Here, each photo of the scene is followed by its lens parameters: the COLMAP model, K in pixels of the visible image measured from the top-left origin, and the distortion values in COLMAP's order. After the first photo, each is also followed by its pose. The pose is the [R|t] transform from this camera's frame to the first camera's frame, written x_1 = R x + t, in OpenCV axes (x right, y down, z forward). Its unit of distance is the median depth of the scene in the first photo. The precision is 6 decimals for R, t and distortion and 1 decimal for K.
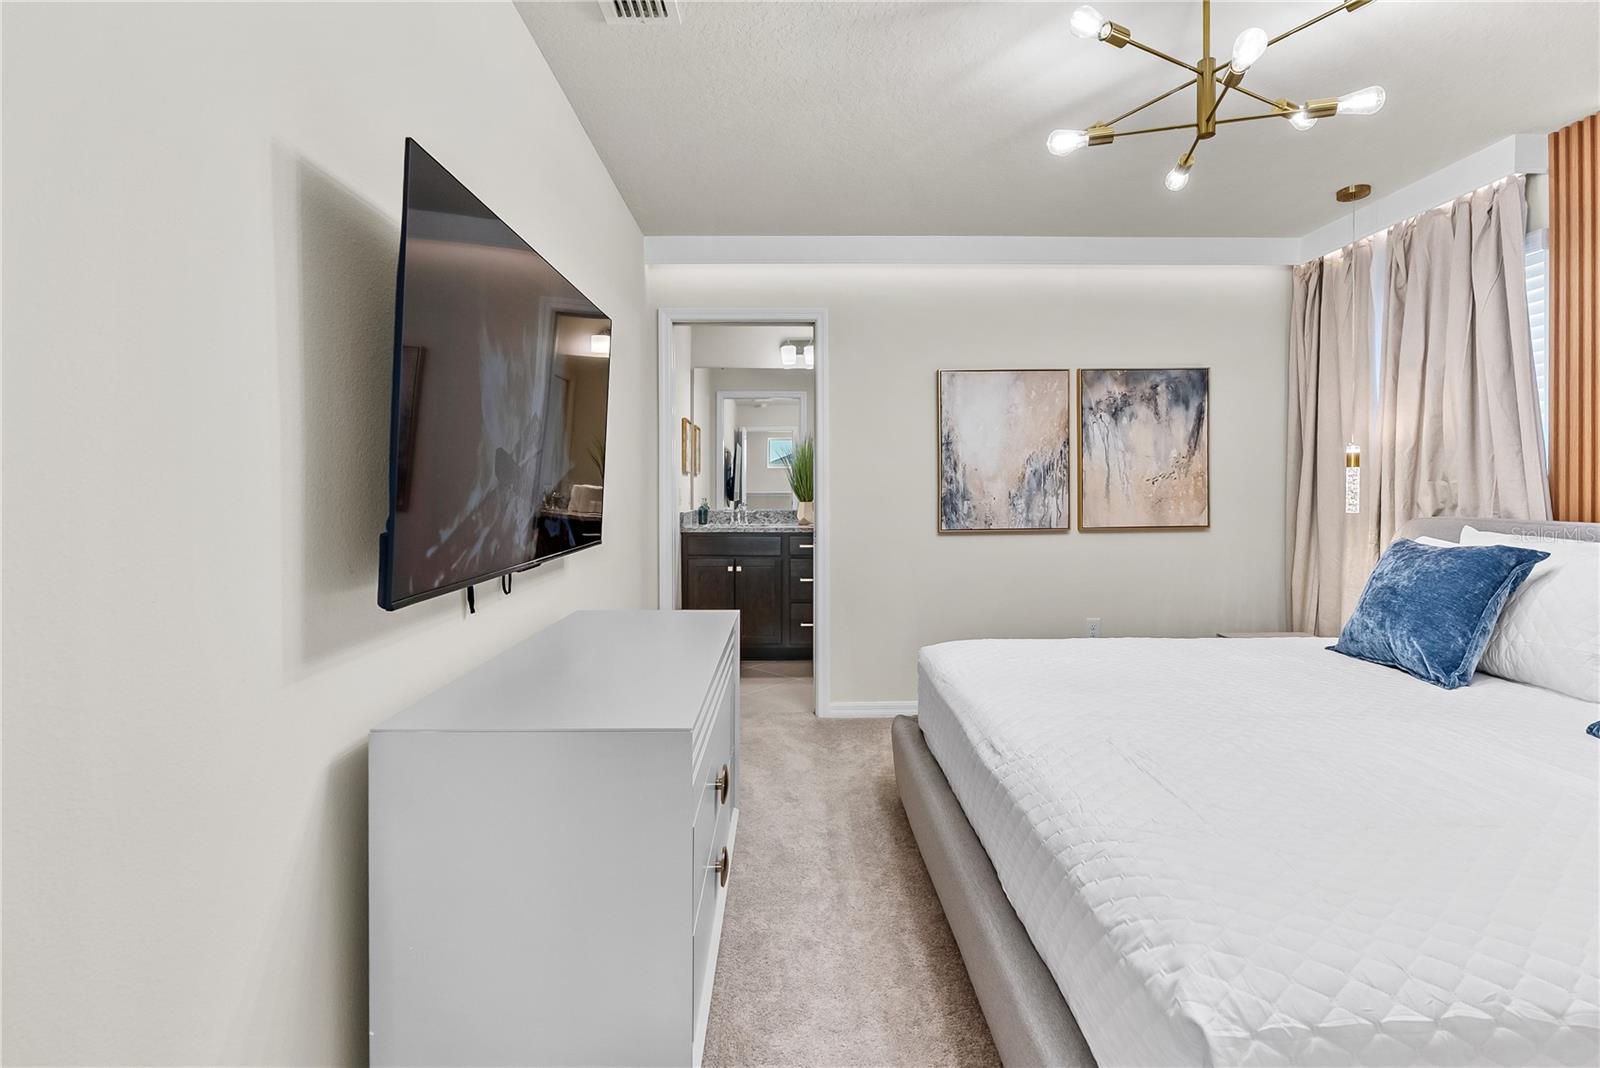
lens RADIAL K [[738.7, 0, 802.0], [0, 738.7, 491.0], [0, 0, 1]] dist [-0.011130, 0.005286]
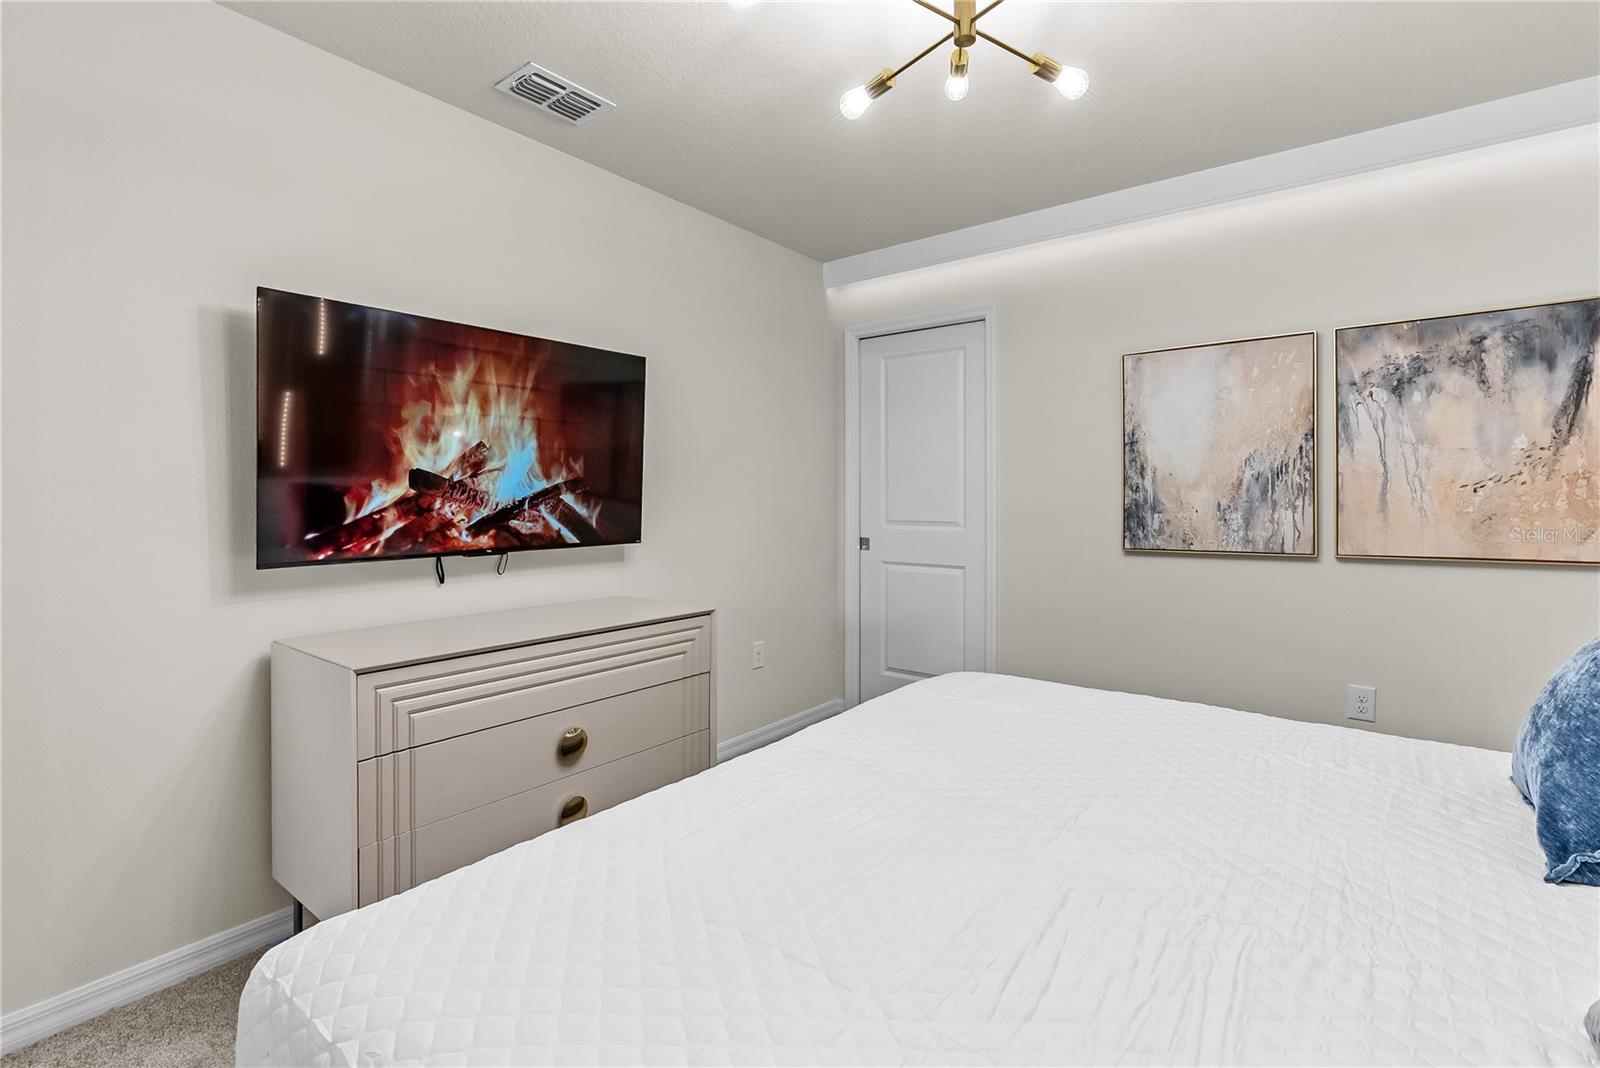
lens RADIAL K [[732.4, 0, 802.3], [0, 732.4, 507.8], [0, 0, 1]] dist [-0.011402, 0.004904]
pose [[0.779279, 0.010871, -0.626583, 0.419482], [-0.003826, 0.999913, 0.012590, -0.001463], [0.626666, -0.007414, 0.779253, 0.138416]]
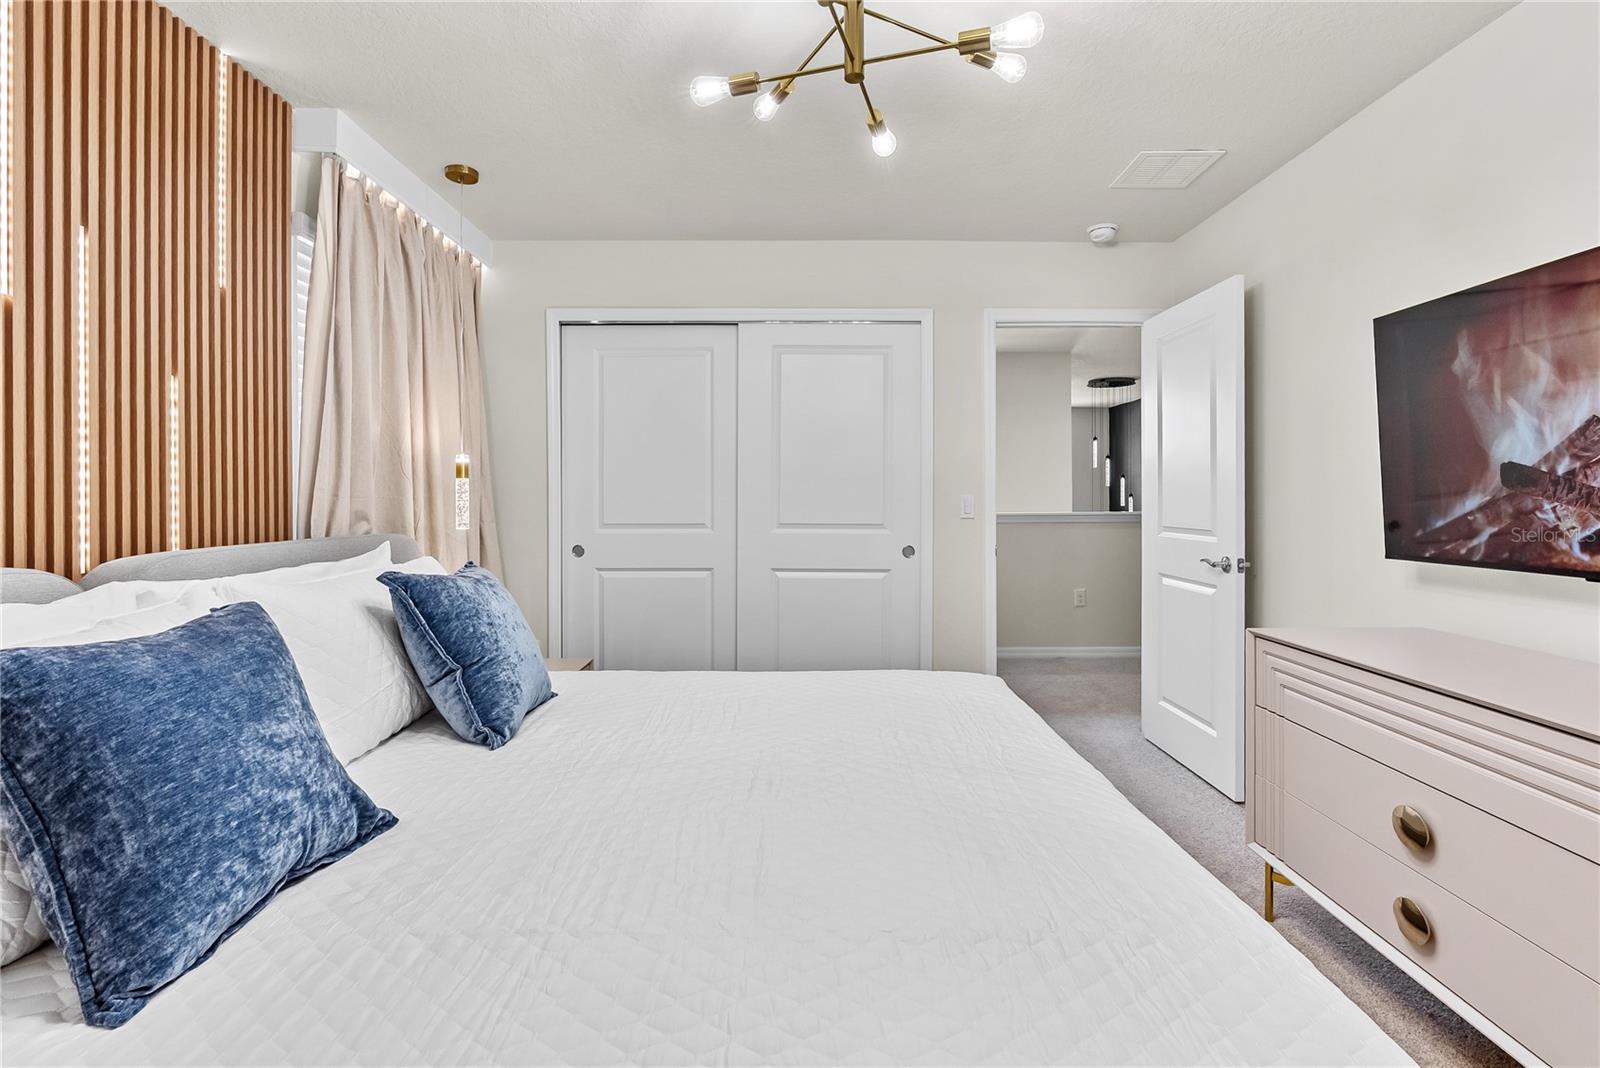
lens RADIAL K [[736.4, 0, 802.4], [0, 736.4, 497.2], [0, 0, 1]] dist [-0.013919, 0.004933]
pose [[-0.999907, 0.005041, 0.012667, 0.281248], [0.005115, 0.999970, 0.005775, -0.005994], [-0.012637, 0.005839, -0.999903, 0.856128]]
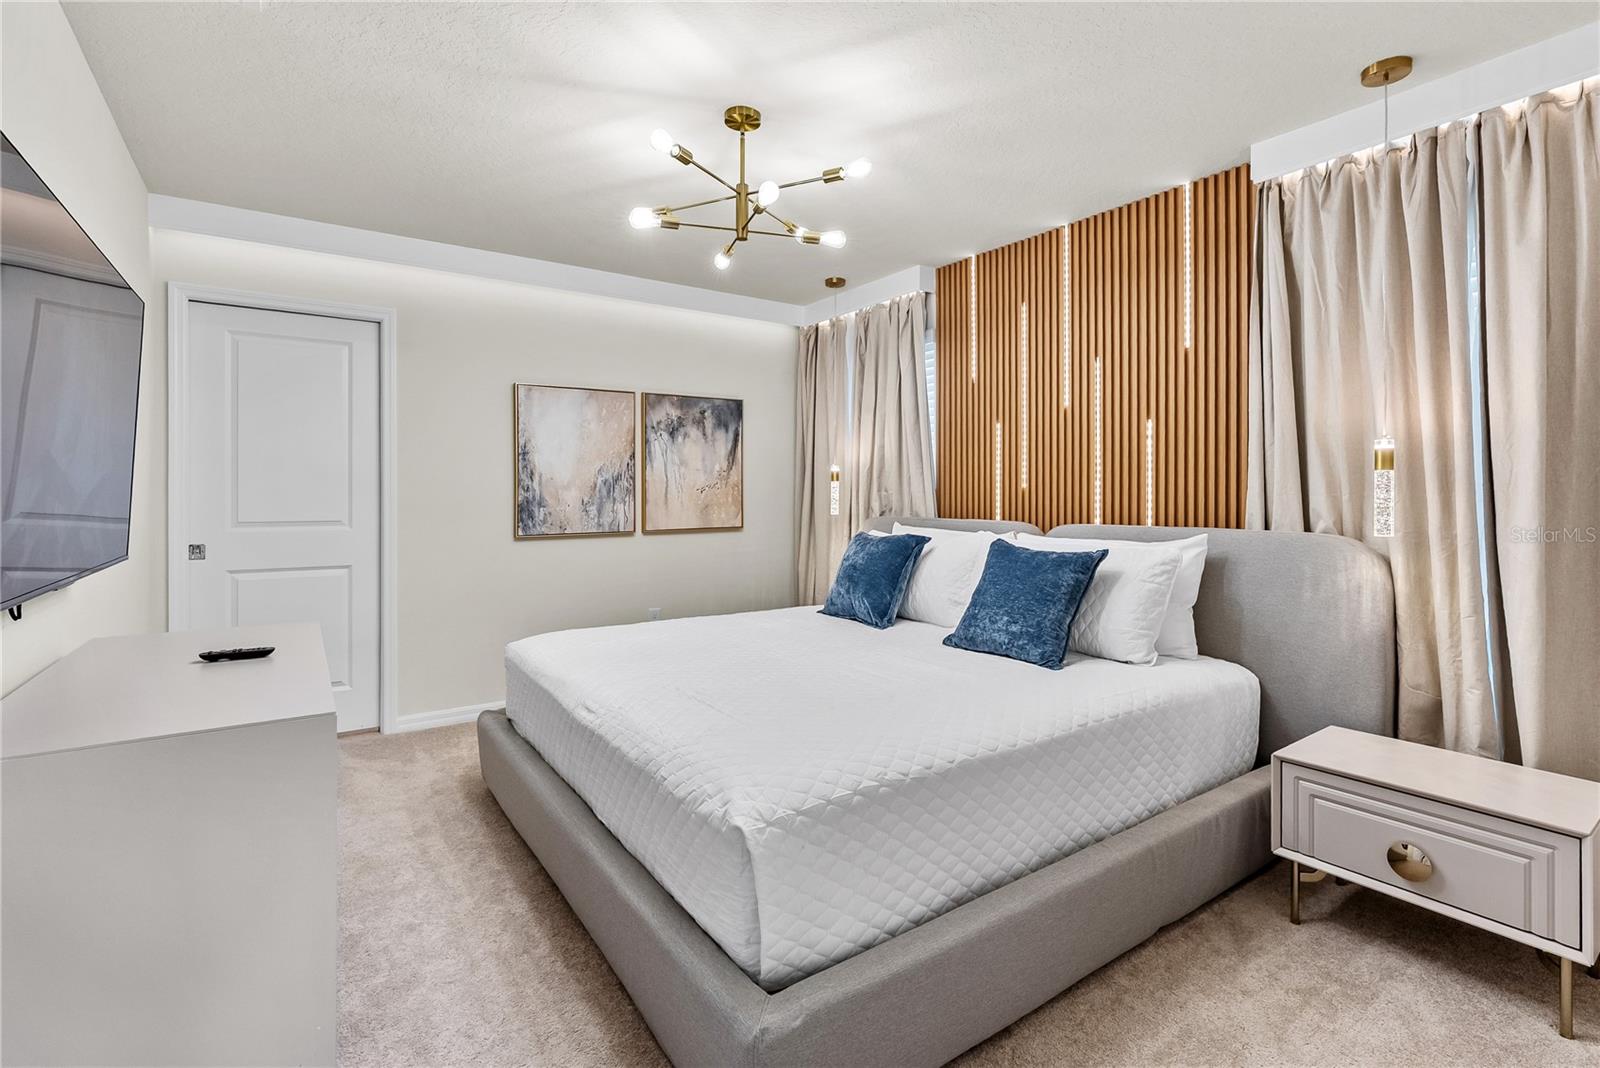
lens RADIAL K [[736.4, 0, 802.4], [0, 736.4, 497.2], [0, 0, 1]] dist [-0.013919, 0.004933]
pose [[0.832567, 0.001195, 0.553923, -0.053194], [-0.000297, 0.999998, -0.001710, -0.000279], [-0.553924, 0.001259, 0.832566, -0.093677]]
